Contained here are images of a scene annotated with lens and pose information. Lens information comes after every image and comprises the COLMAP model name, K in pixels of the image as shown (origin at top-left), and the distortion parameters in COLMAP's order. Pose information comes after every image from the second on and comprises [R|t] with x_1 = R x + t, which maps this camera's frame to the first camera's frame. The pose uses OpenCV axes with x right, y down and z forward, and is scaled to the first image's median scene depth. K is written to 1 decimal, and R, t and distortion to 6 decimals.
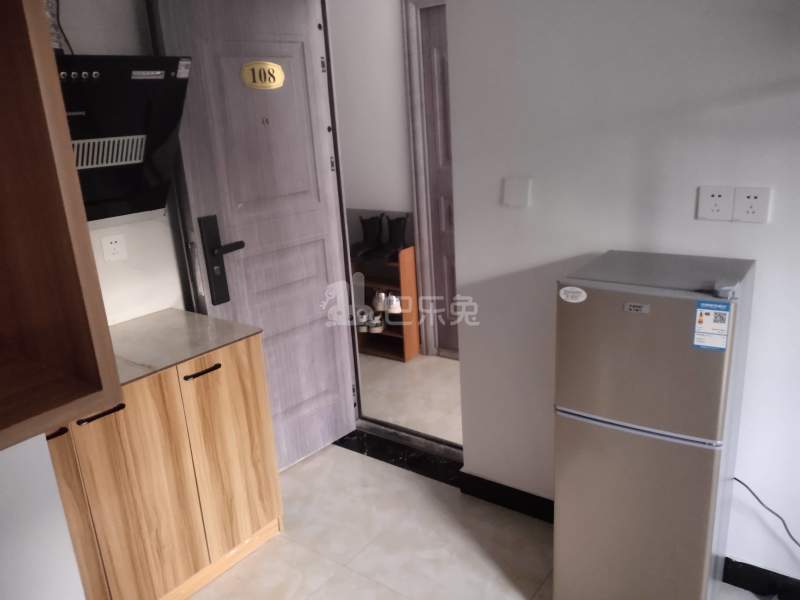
lens RADIAL K [[642.8, 0, 400.0], [0, 642.8, 300.0], [0, 0, 1]] dist [-0.005041, -0.012568]
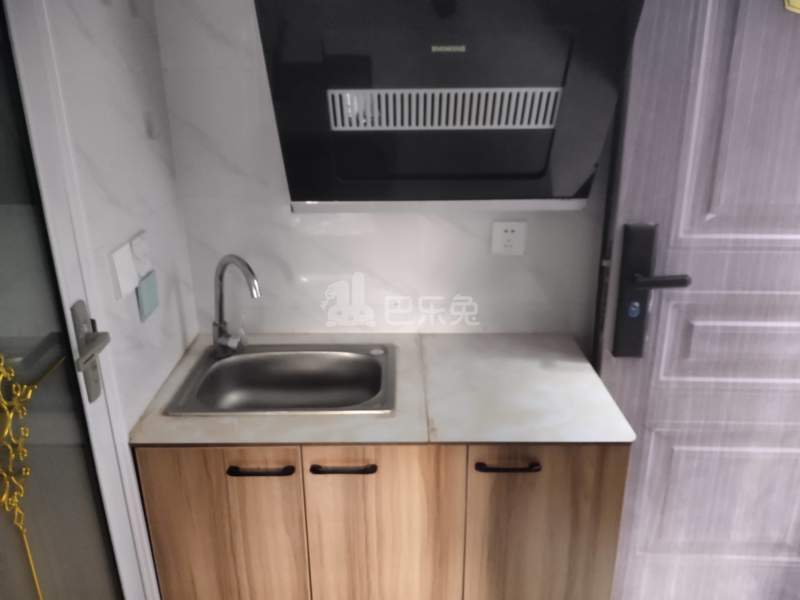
lens RADIAL K [[642.8, 0, 400.0], [0, 642.8, 300.0], [0, 0, 1]] dist [-0.005041, -0.012568]
pose [[0.611864, 0.319629, -0.723505, 0.036932], [-0.254363, 0.945639, 0.202650, -0.144907], [0.748948, 0.060039, 0.659904, 0.468048]]
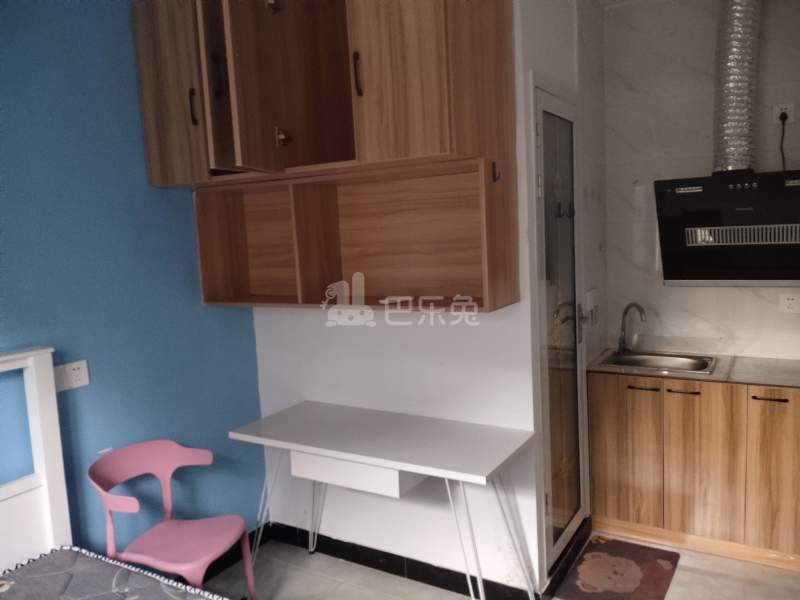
lens RADIAL K [[633.2, 0, 400.0], [0, 633.2, 300.0], [0, 0, 1]] dist [0.033337, -0.005115]
pose [[0.123499, 0.166835, -0.978220, 0.838479], [-0.251452, 0.958856, 0.131787, -0.065363], [0.959958, 0.229700, 0.160368, -0.000958]]
